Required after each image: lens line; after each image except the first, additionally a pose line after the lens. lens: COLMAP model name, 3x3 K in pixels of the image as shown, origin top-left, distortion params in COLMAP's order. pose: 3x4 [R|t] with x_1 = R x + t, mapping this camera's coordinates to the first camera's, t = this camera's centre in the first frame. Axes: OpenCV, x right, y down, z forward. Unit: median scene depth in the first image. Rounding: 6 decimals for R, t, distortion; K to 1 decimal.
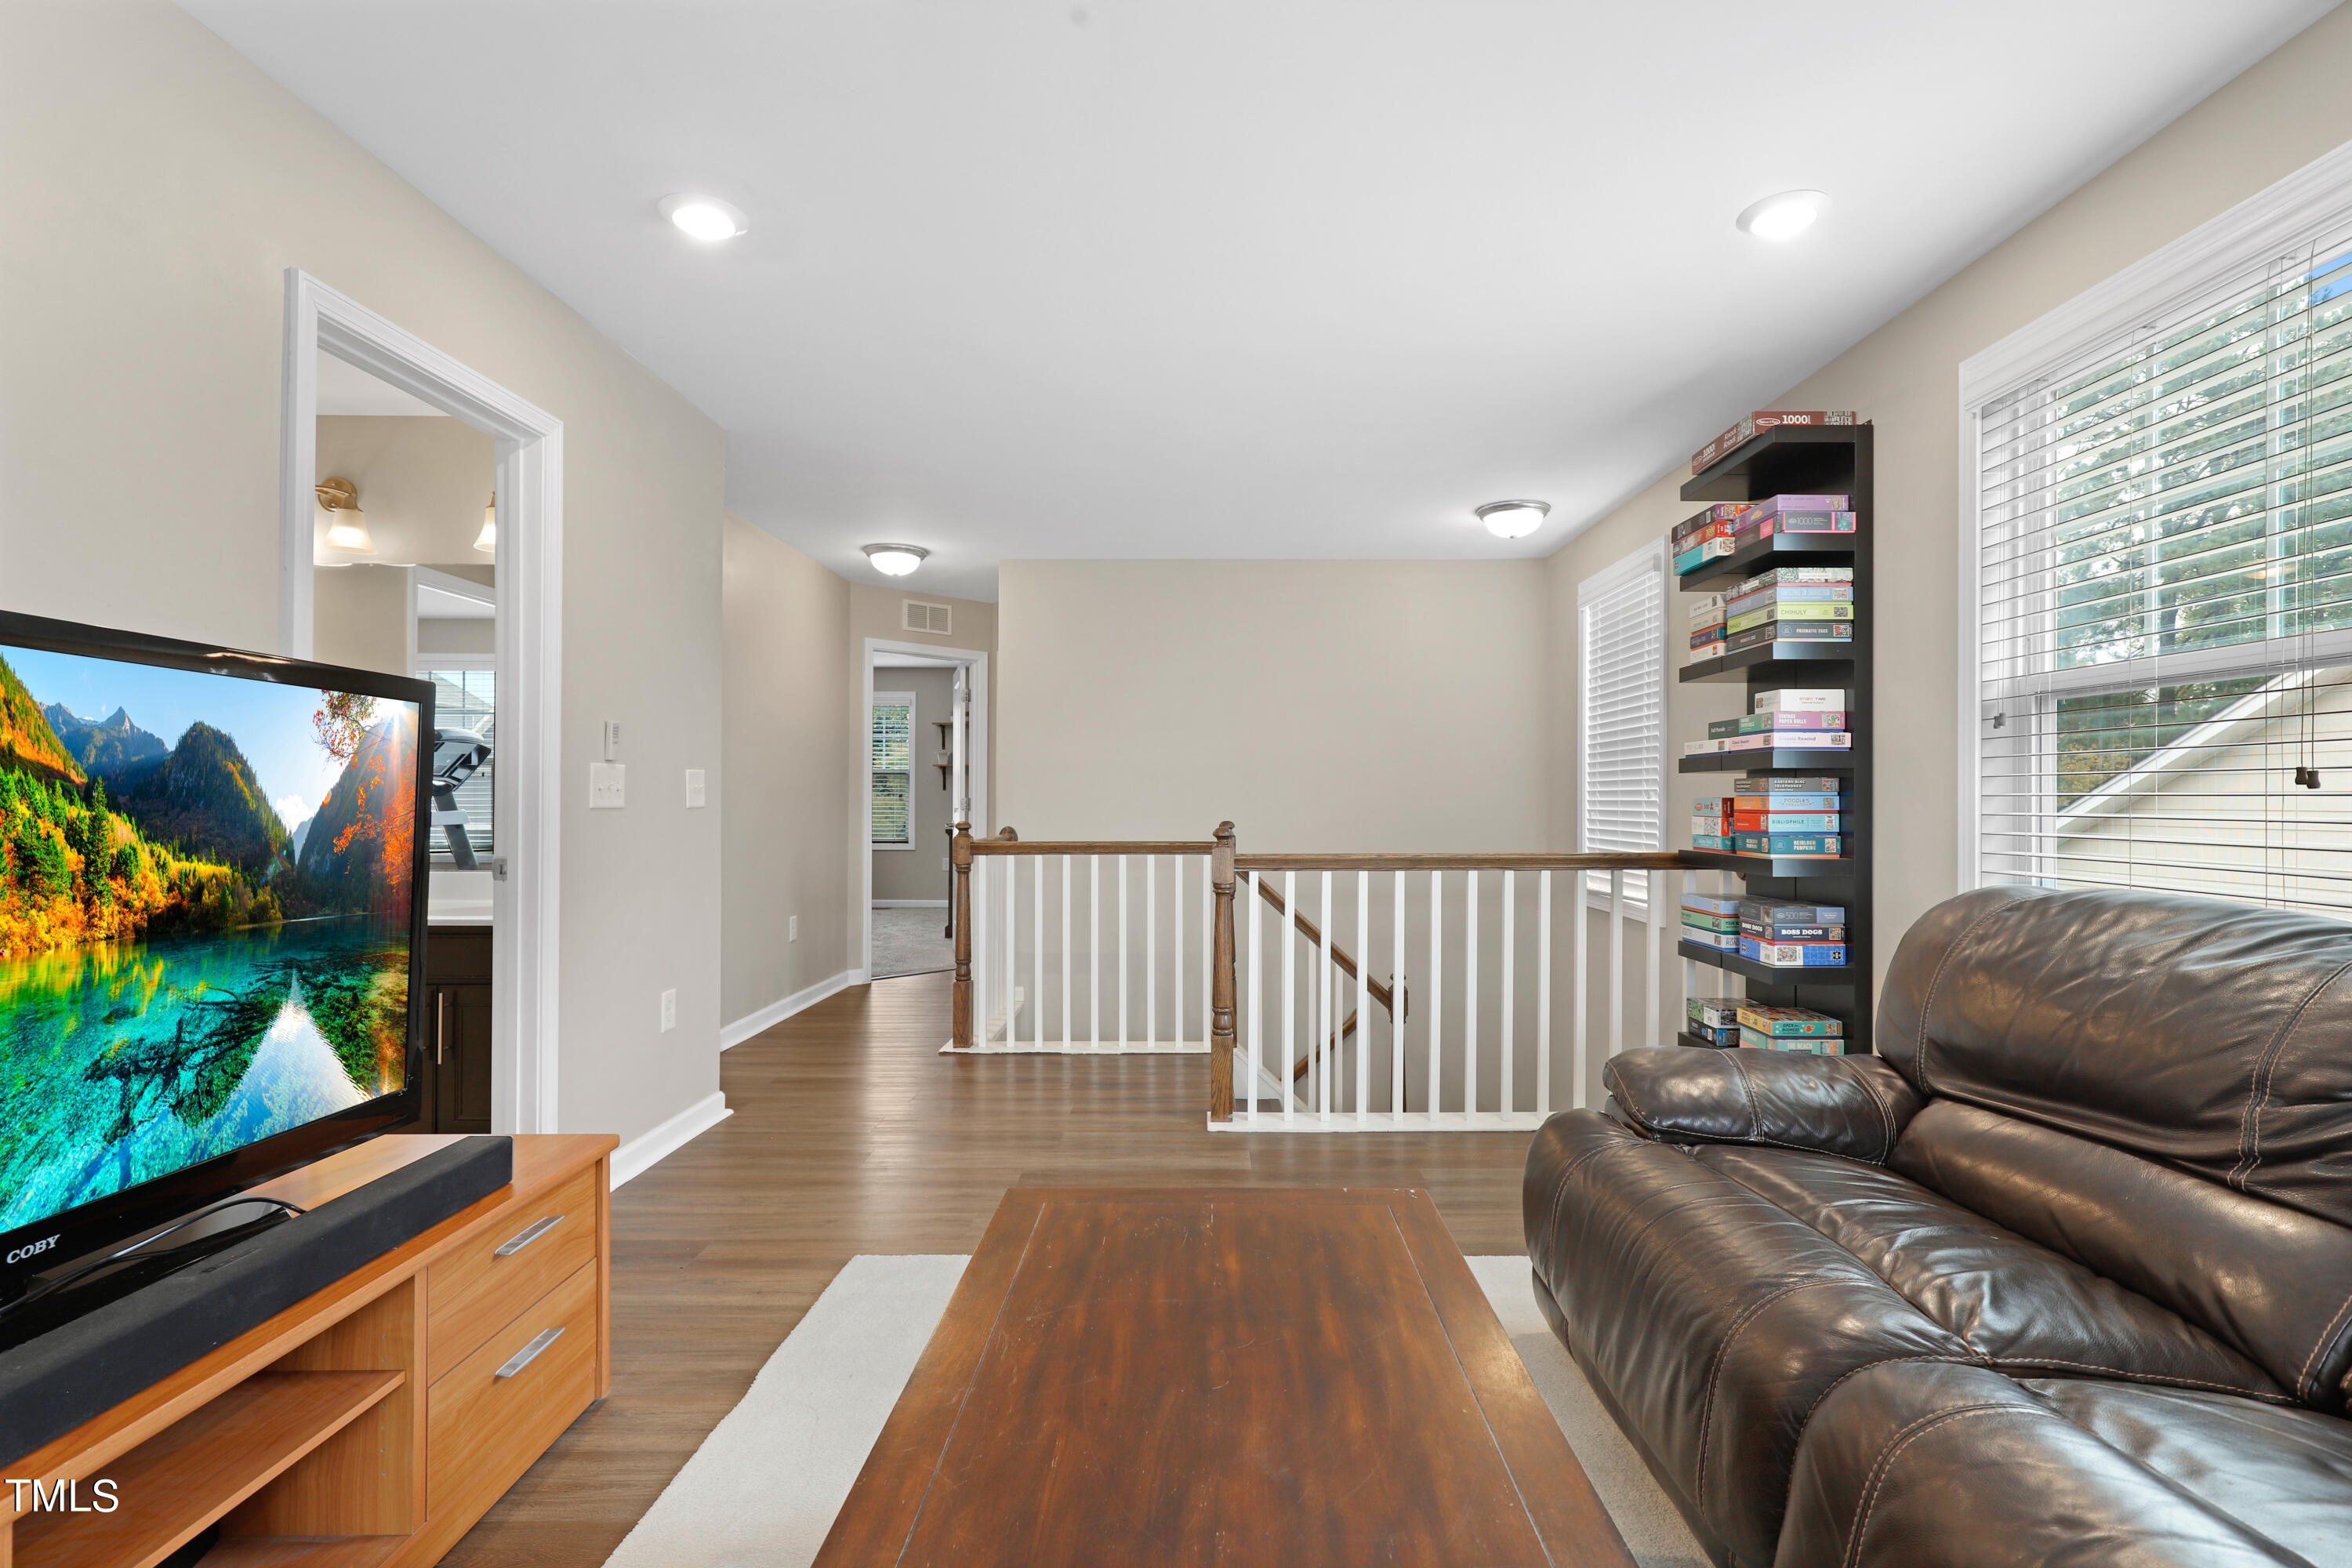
lens RADIAL K [[1080.3, 0, 1193.5], [0, 1080.3, 798.1], [0, 0, 1]] dist [0.000725, 0.000330]
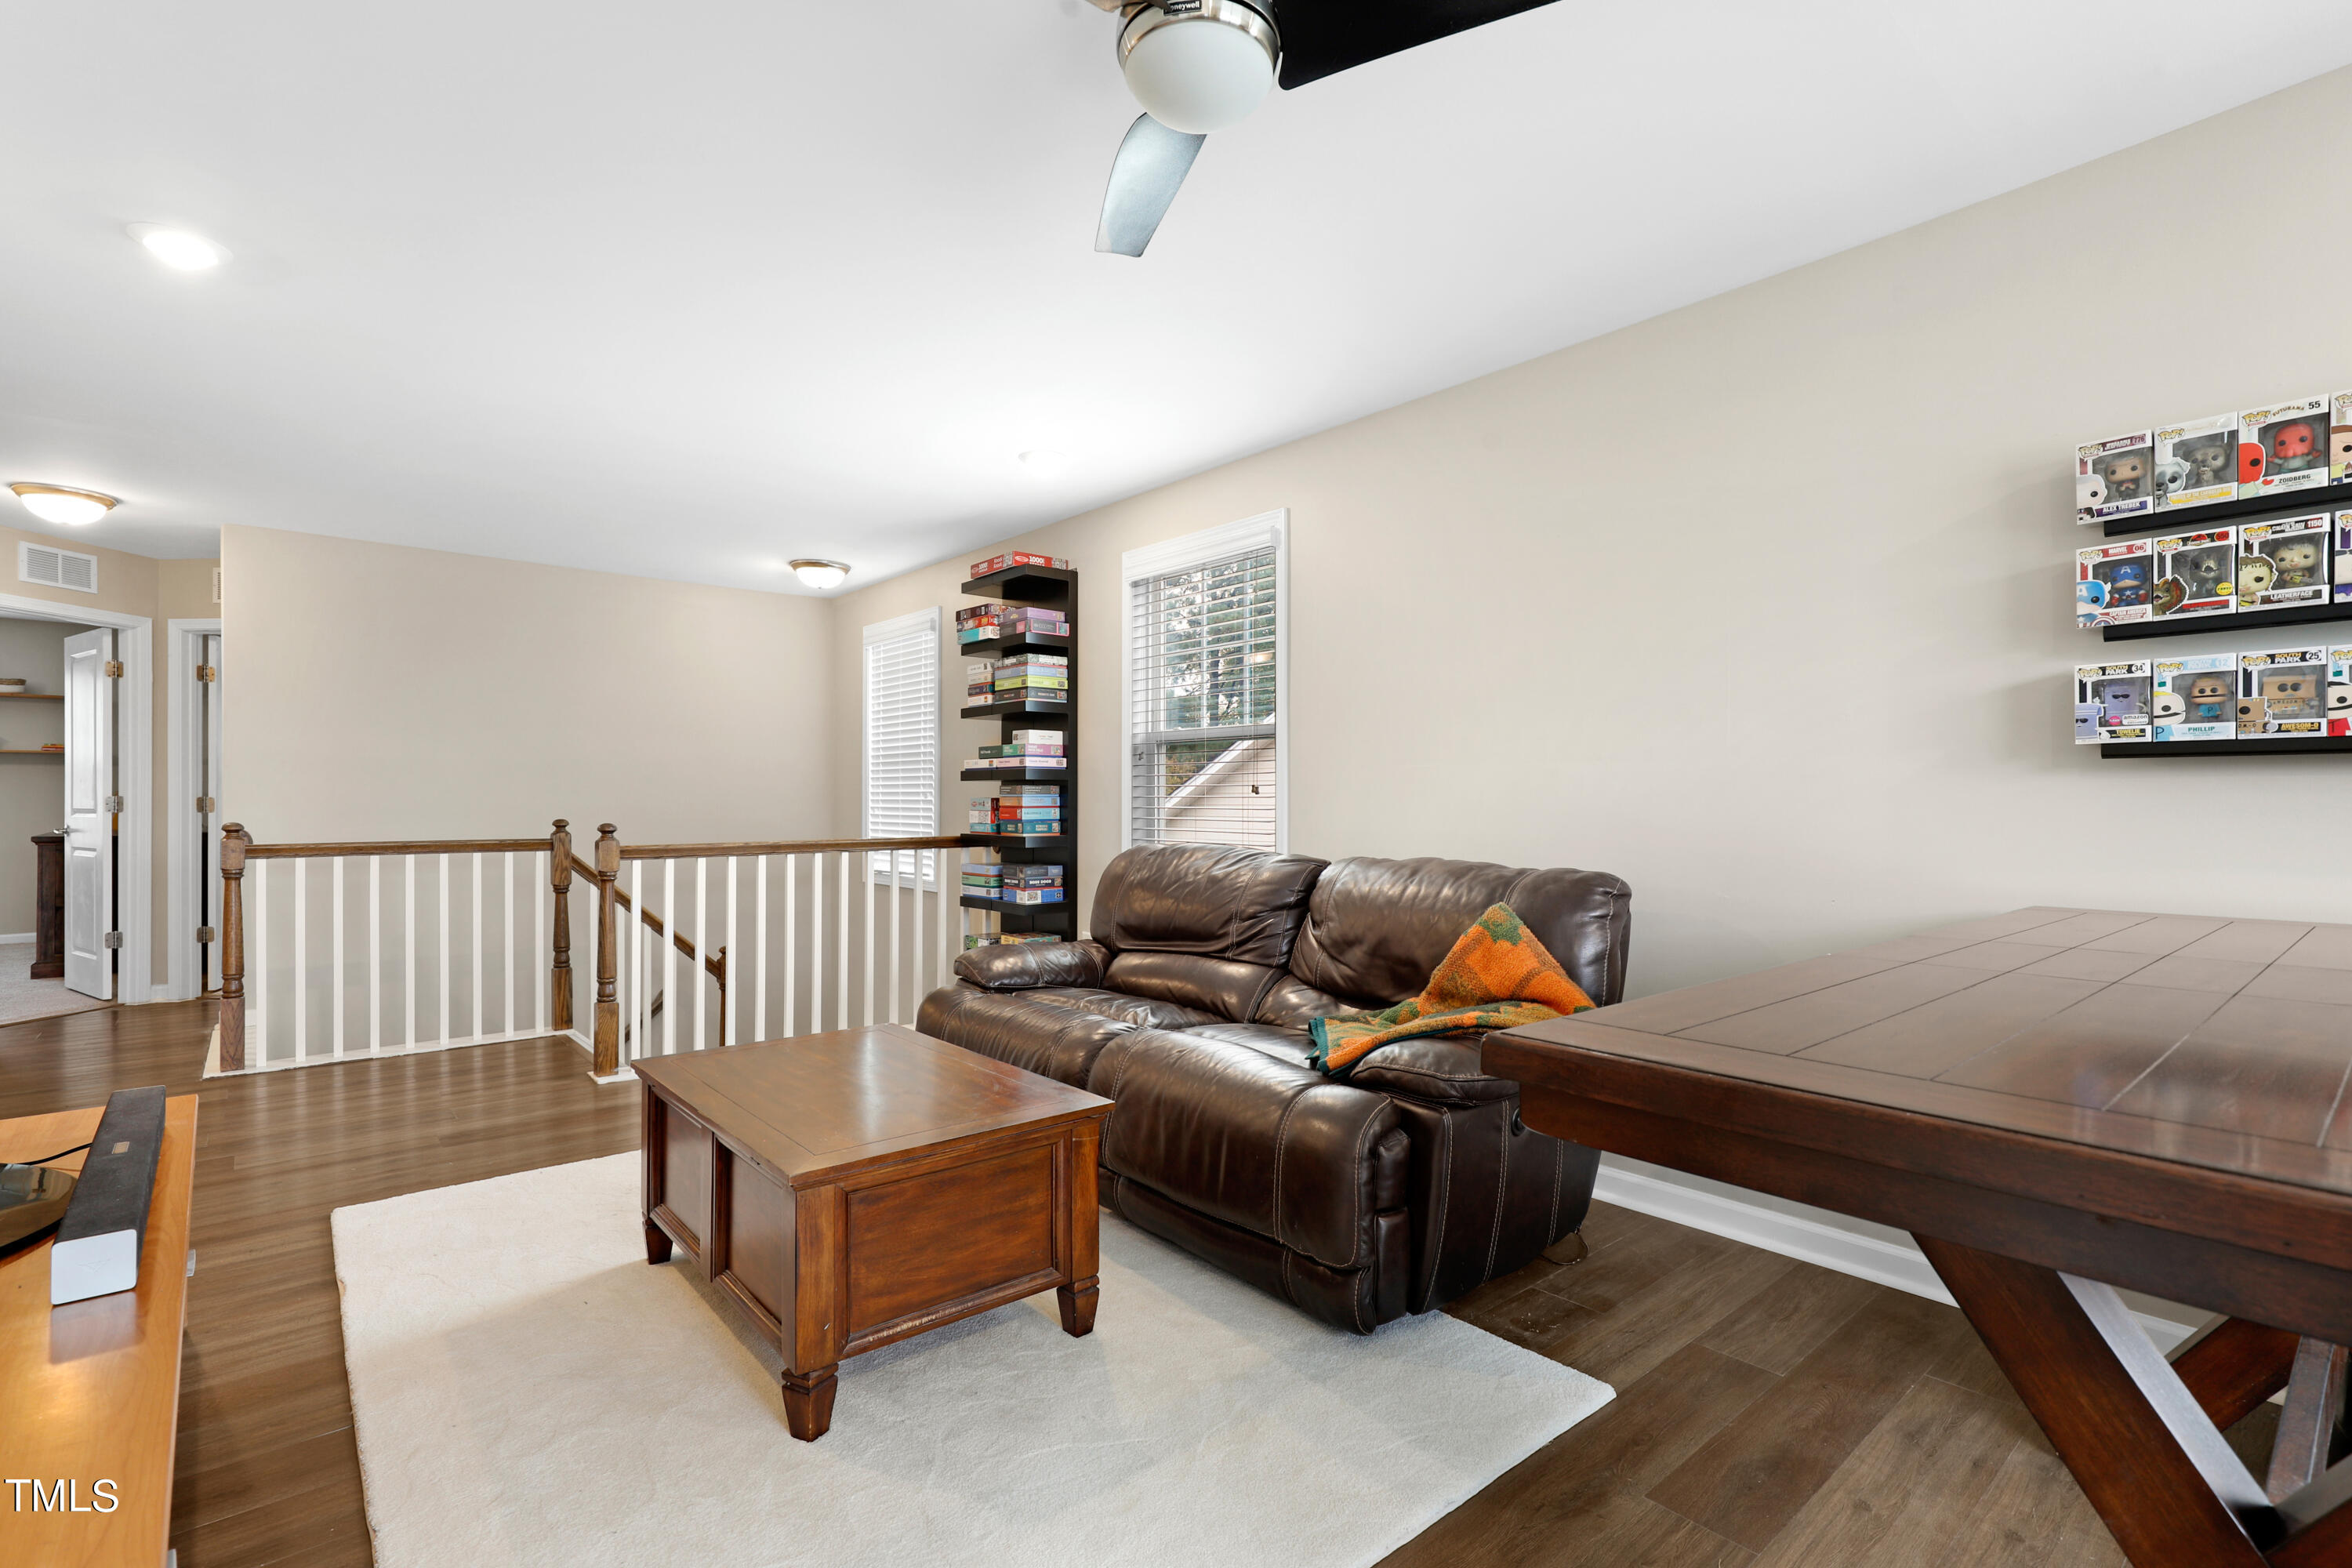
lens RADIAL K [[1080.3, 0, 1193.5], [0, 1080.3, 798.1], [0, 0, 1]] dist [0.000725, 0.000330]
pose [[0.755787, -0.000960, 0.654817, -0.312424], [-0.000252, 0.999998, 0.001758, -0.003013], [-0.654817, -0.001493, 0.755786, -0.356830]]
